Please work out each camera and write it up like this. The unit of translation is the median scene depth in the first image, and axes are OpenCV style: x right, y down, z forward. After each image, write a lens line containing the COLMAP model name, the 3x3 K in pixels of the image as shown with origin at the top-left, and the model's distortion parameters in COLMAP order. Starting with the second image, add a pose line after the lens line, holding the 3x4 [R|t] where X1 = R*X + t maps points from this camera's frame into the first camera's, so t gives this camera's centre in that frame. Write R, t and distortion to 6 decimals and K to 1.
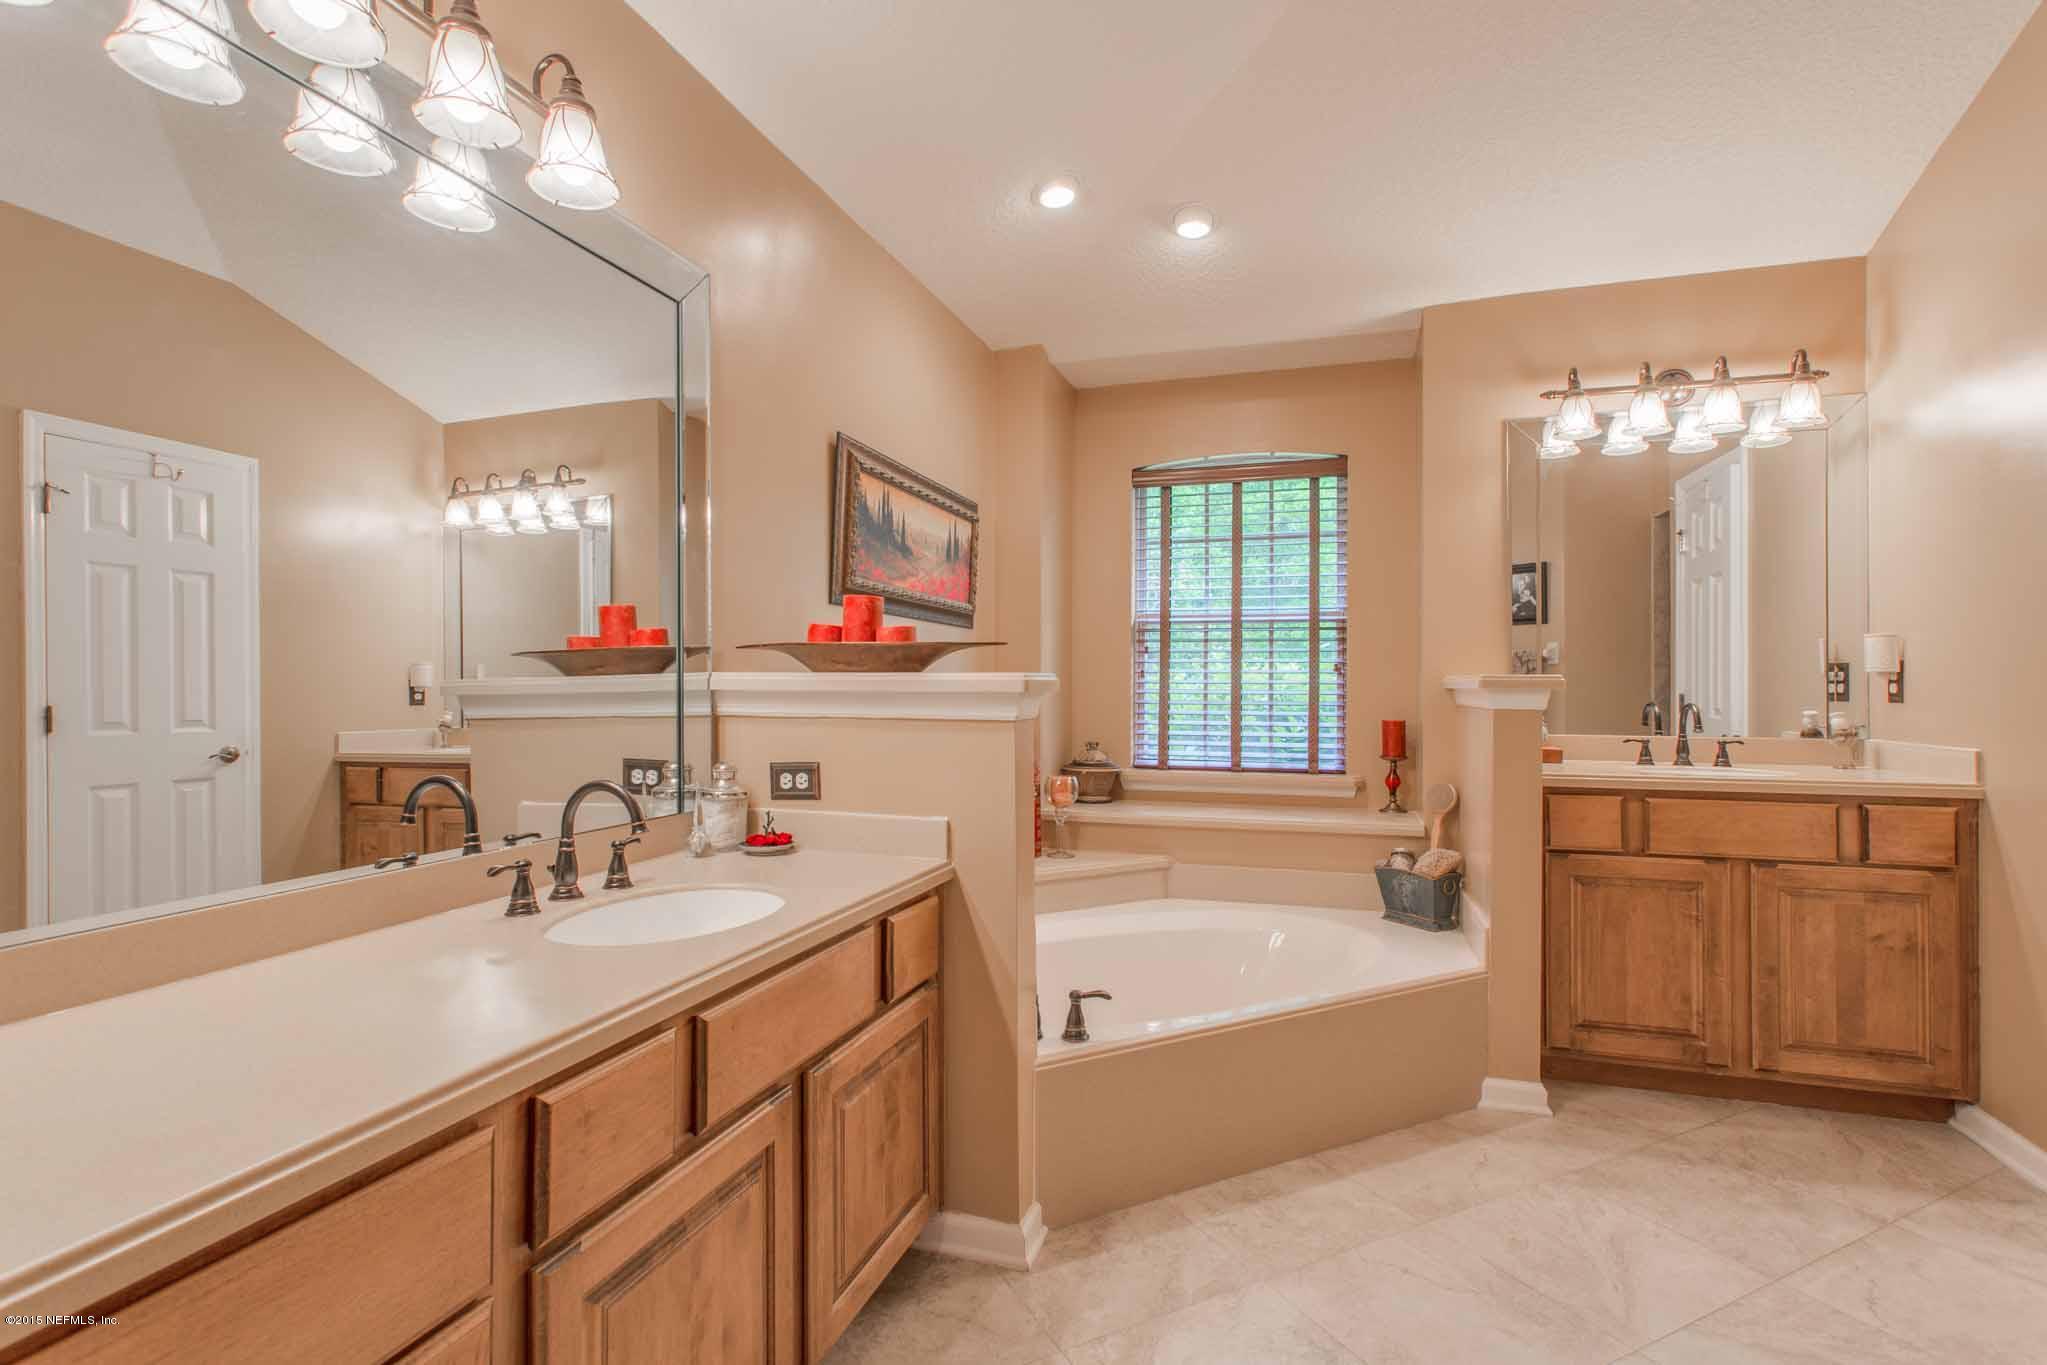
lens RADIAL K [[996.3, 0, 1017.7], [0, 996.3, 677.4], [0, 0, 1]] dist [0.002368, 0.001523]
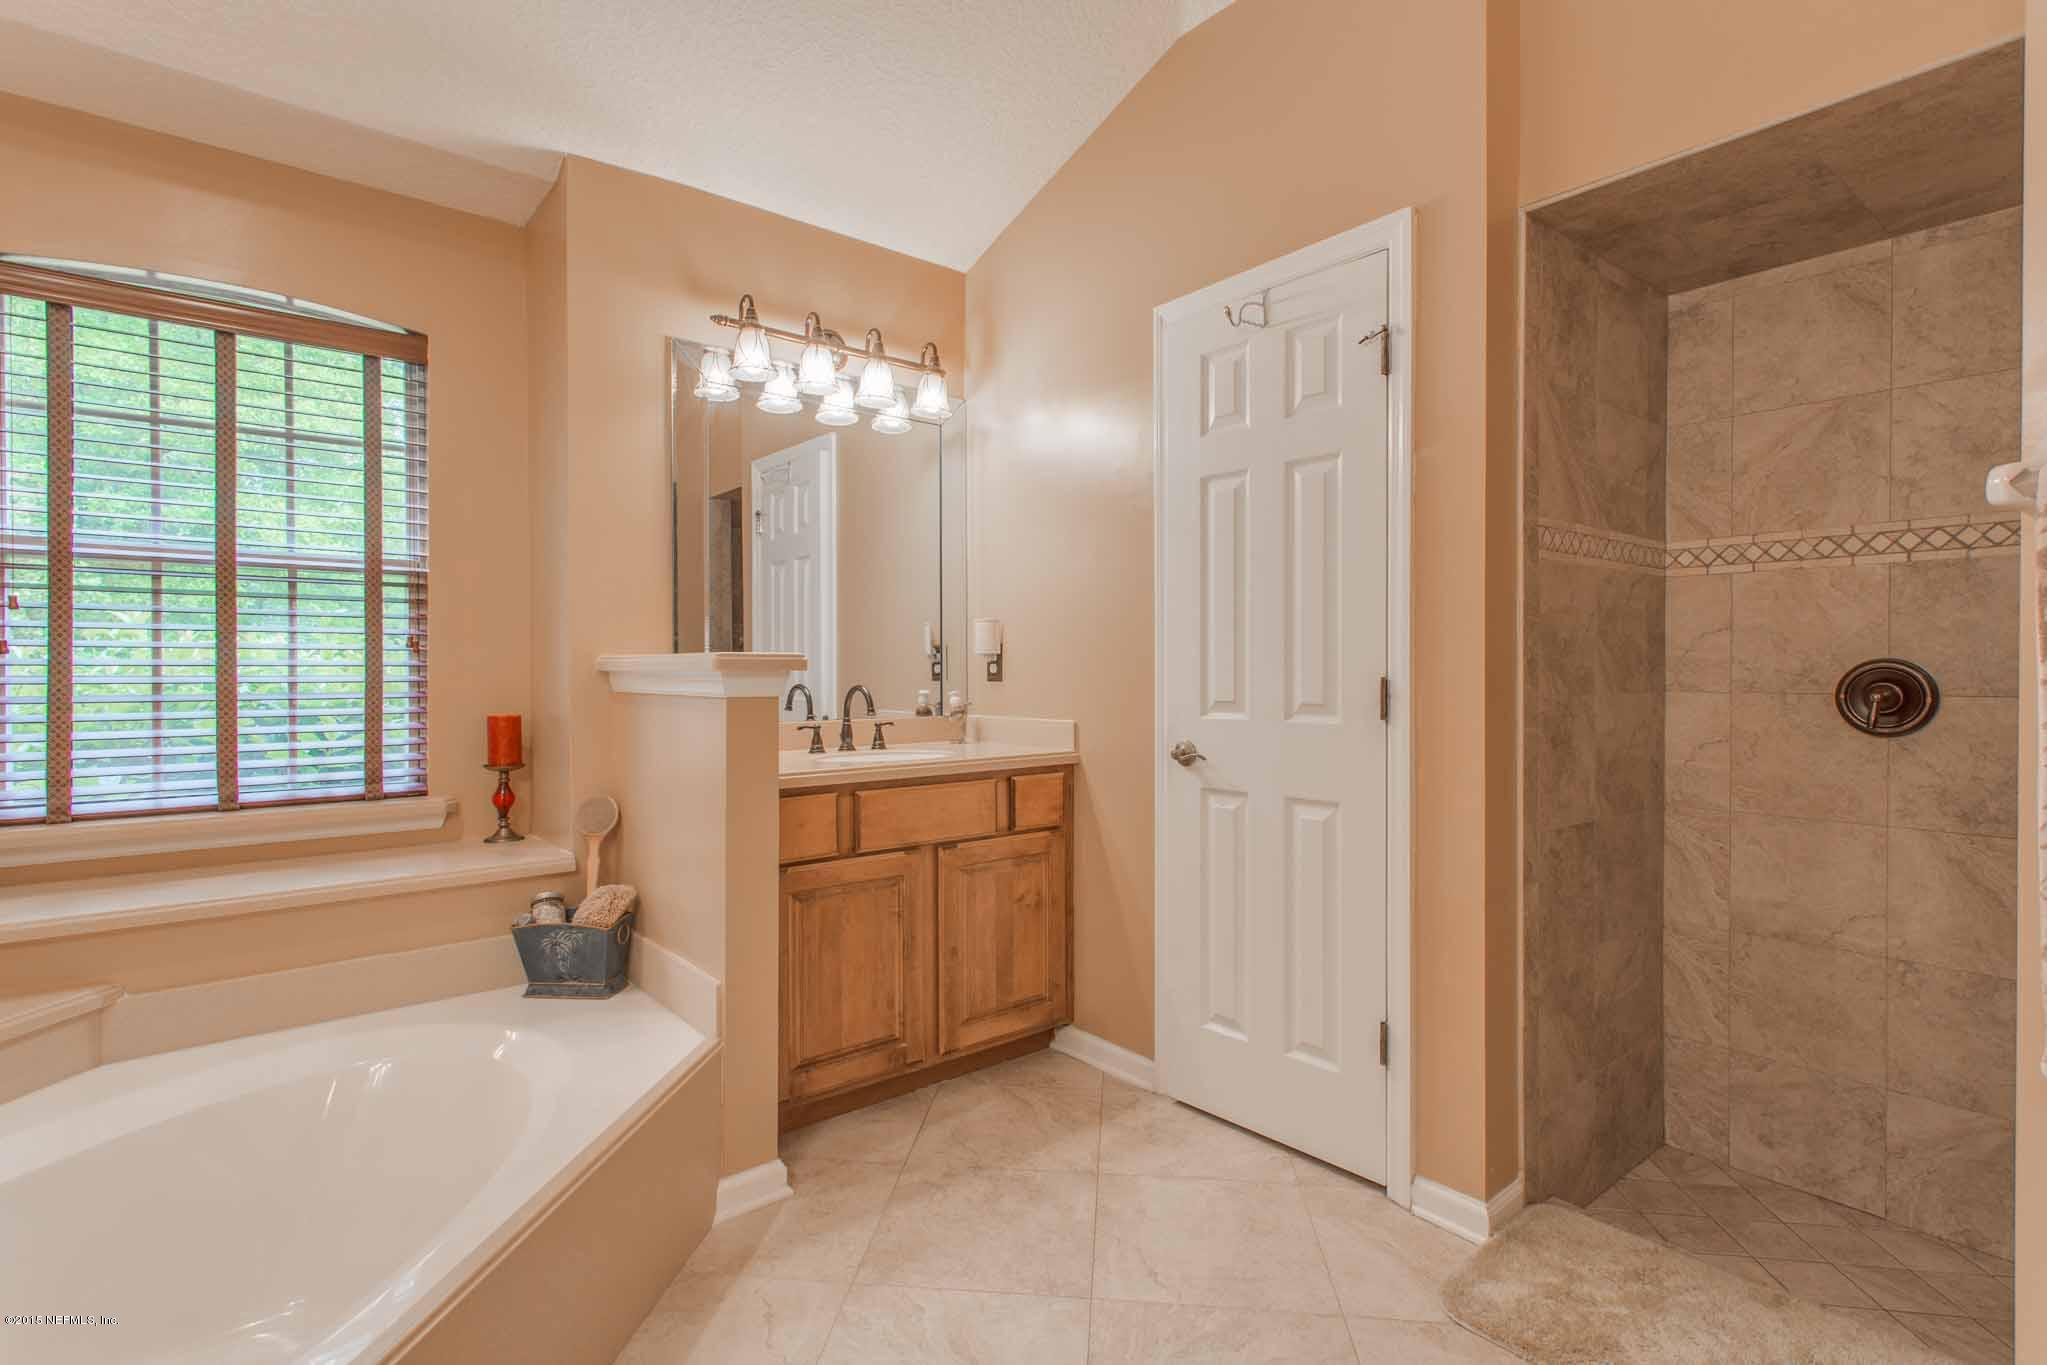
lens RADIAL K [[996.3, 0, 1027.9], [0, 996.3, 677.2], [0, 0, 1]] dist [0.002368, 0.001523]
pose [[0.543262, -0.009913, 0.839504, -0.031318], [-0.002568, 0.999906, 0.013469, 0.004753], [-0.839559, -0.009473, 0.543186, 0.321789]]
